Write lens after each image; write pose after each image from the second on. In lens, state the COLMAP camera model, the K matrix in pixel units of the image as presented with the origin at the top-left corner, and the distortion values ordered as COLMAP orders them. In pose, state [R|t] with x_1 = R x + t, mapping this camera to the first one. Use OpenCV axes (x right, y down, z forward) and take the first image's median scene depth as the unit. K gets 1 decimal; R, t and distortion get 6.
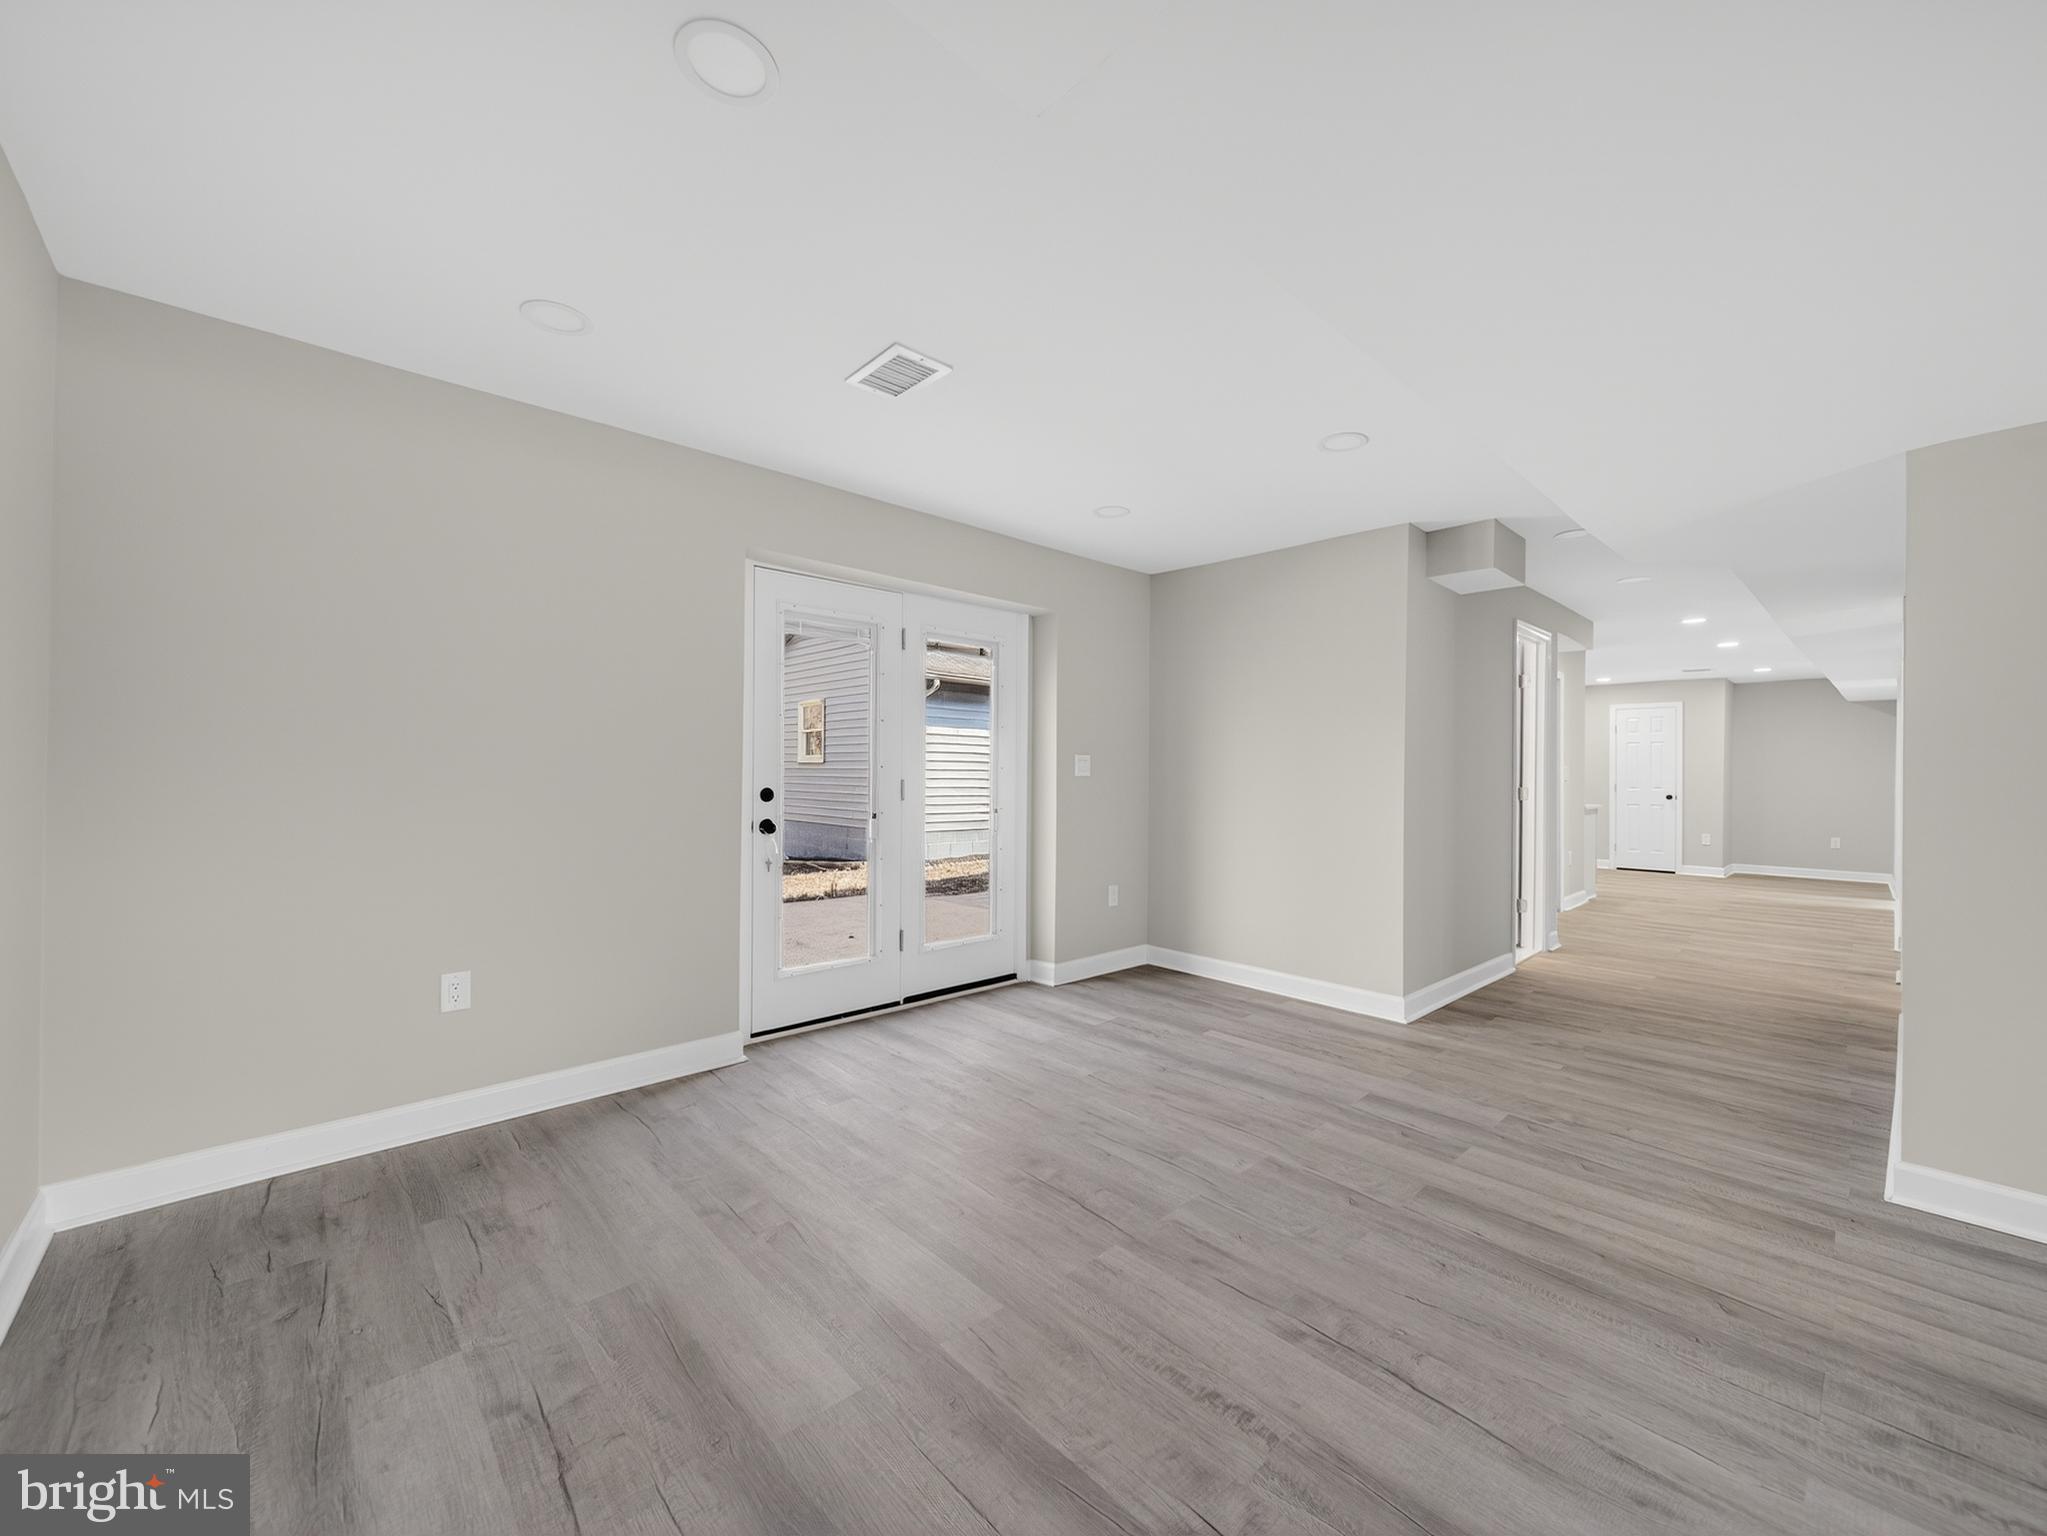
lens RADIAL K [[805.1, 0, 1027.8], [0, 805.1, 771.4], [0, 0, 1]] dist [0.000482, -0.002161]
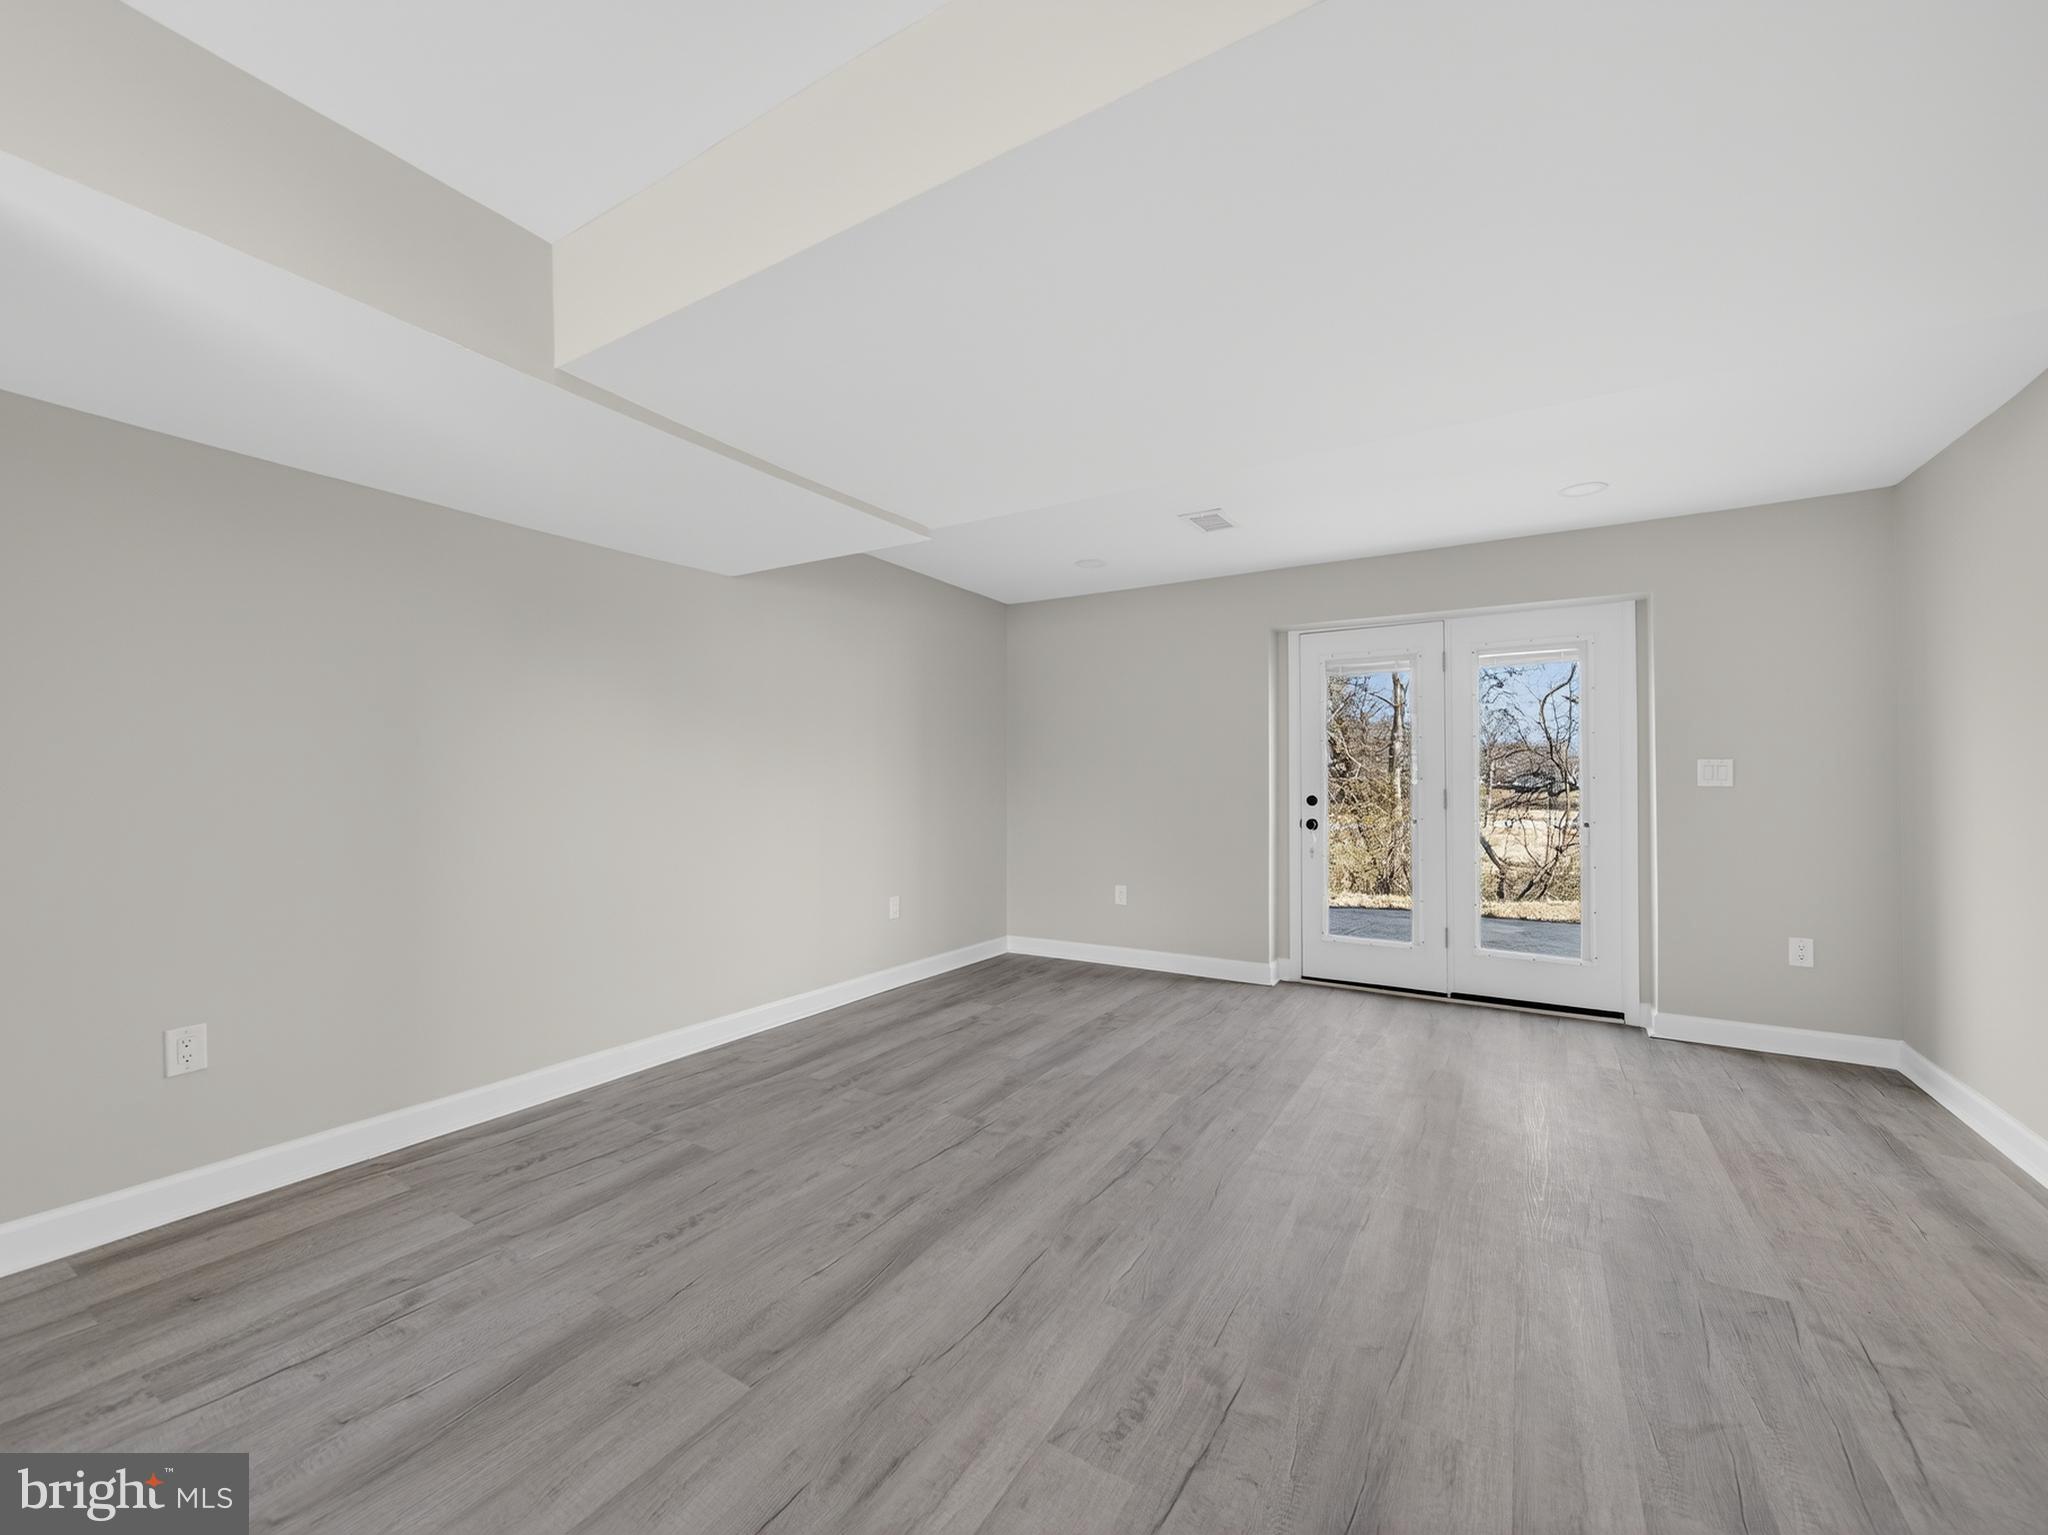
lens RADIAL K [[807.2, 0, 1029.6], [0, 807.2, 770.9], [0, 0, 1]] dist [0.000628, -0.000370]
pose [[0.268289, -0.024116, -0.963036, 1.122733], [0.000322, 0.999689, -0.024945, 0.017109], [0.963338, 0.006383, 0.268214, 0.244950]]
